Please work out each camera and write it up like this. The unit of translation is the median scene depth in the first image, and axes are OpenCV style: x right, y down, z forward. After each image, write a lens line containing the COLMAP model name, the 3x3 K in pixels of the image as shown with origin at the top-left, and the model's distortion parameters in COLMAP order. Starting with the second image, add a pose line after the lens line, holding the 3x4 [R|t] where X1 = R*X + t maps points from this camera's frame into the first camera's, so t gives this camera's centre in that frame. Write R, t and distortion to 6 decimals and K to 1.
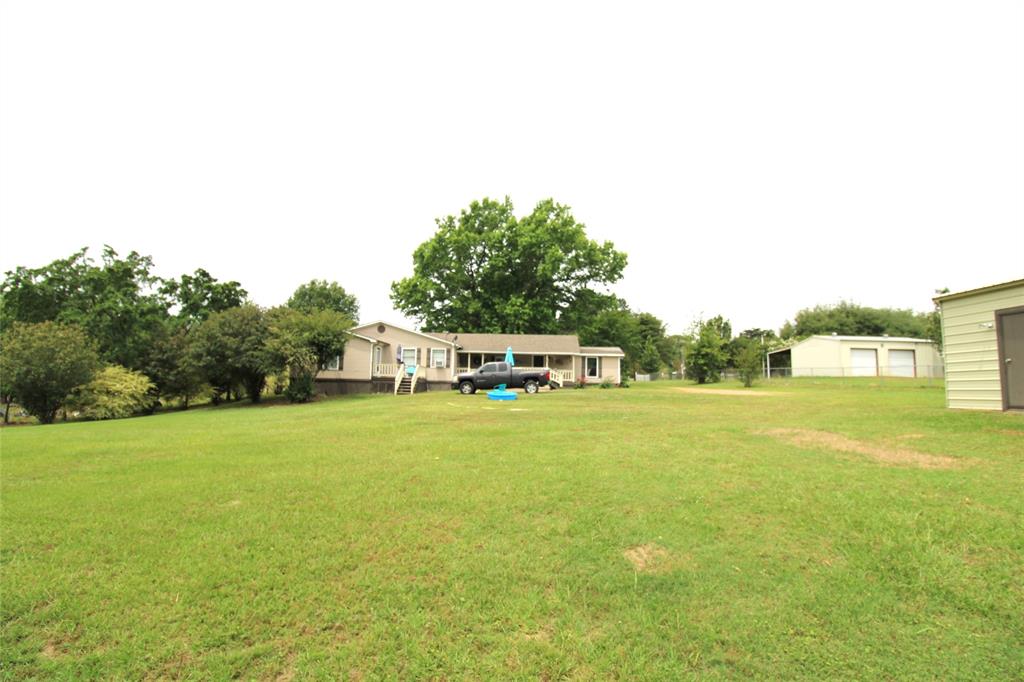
lens RADIAL K [[474.9, 0, 511.1], [0, 474.9, 341.6], [0, 0, 1]] dist [-0.002718, -0.000291]
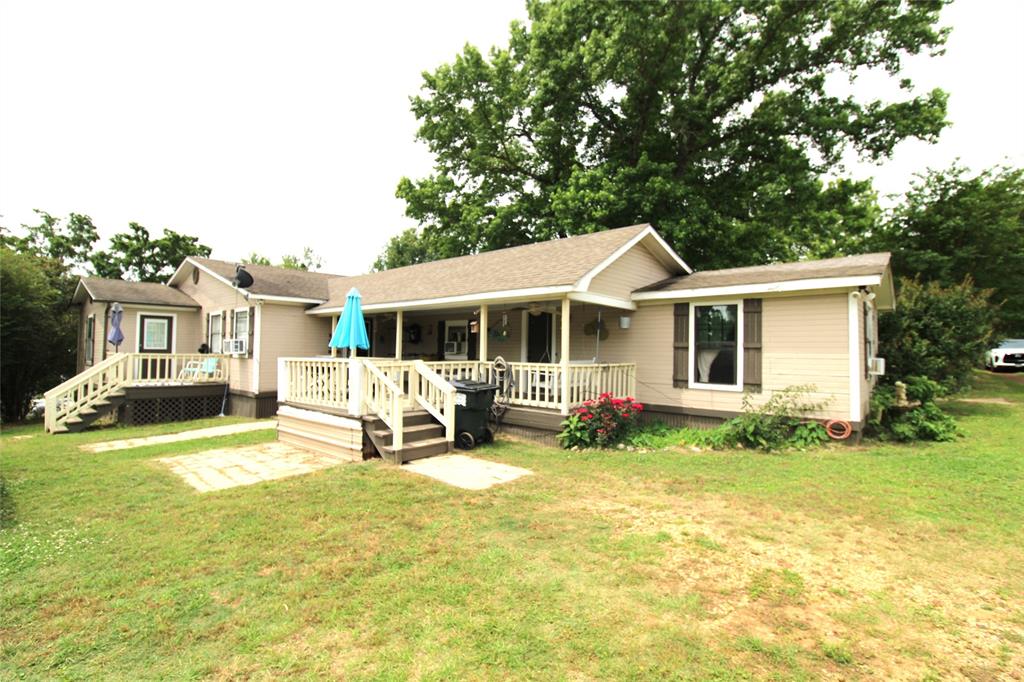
lens RADIAL K [[474.9, 0, 513.9], [0, 474.9, 339.8], [0, 0, 1]] dist [-0.002718, -0.000291]
pose [[0.788920, -0.028181, -0.613850, 0.237338], [0.069509, 0.996629, 0.043578, 0.032675], [0.610552, -0.077048, 0.788219, 0.747294]]
